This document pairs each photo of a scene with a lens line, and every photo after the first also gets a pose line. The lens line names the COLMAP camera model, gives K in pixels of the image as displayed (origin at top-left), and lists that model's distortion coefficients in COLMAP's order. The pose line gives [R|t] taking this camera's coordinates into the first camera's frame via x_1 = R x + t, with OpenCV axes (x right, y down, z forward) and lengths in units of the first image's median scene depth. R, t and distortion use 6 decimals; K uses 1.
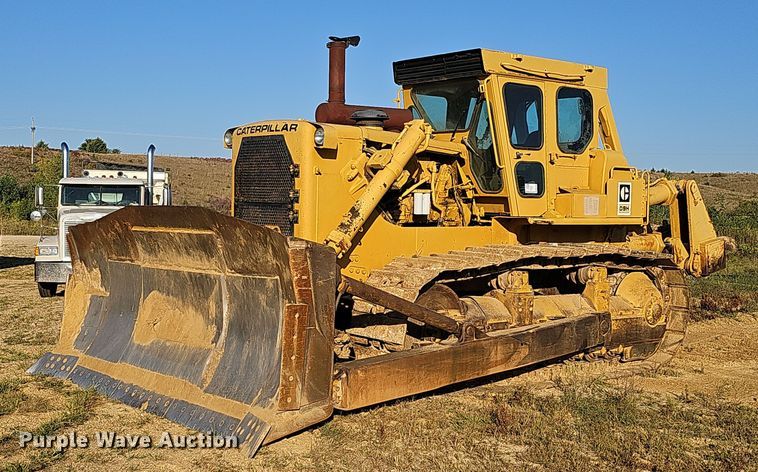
lens RADIAL K [[951.0, 0, 377.3], [0, 951.0, 235.7], [0, 0, 1]] dist [0.026450, 0.000000]
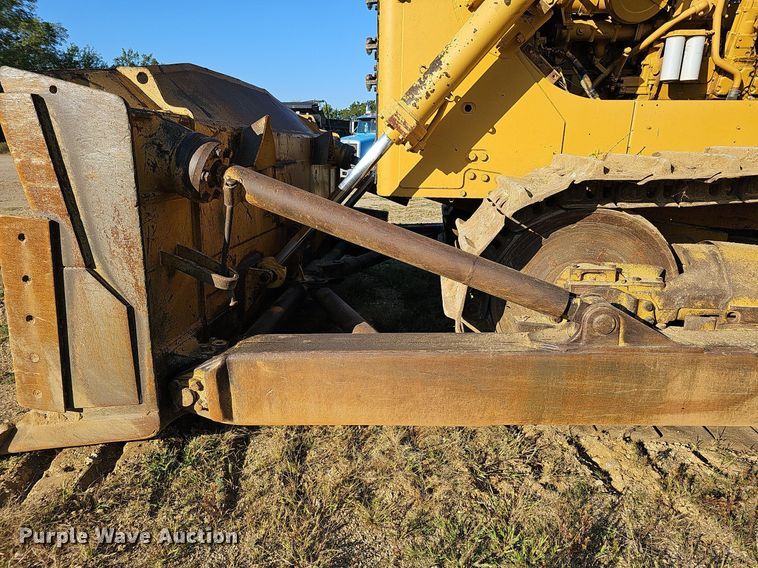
lens RADIAL K [[518.2, 0, 378.6], [0, 518.2, 288.4], [0, 0, 1]] dist [0.009676, 0.002548]
pose [[0.681562, 0.196342, -0.704928, 0.175801], [-0.029440, 0.969909, 0.241682, 0.027777], [0.731168, -0.143968, 0.666833, 0.708557]]
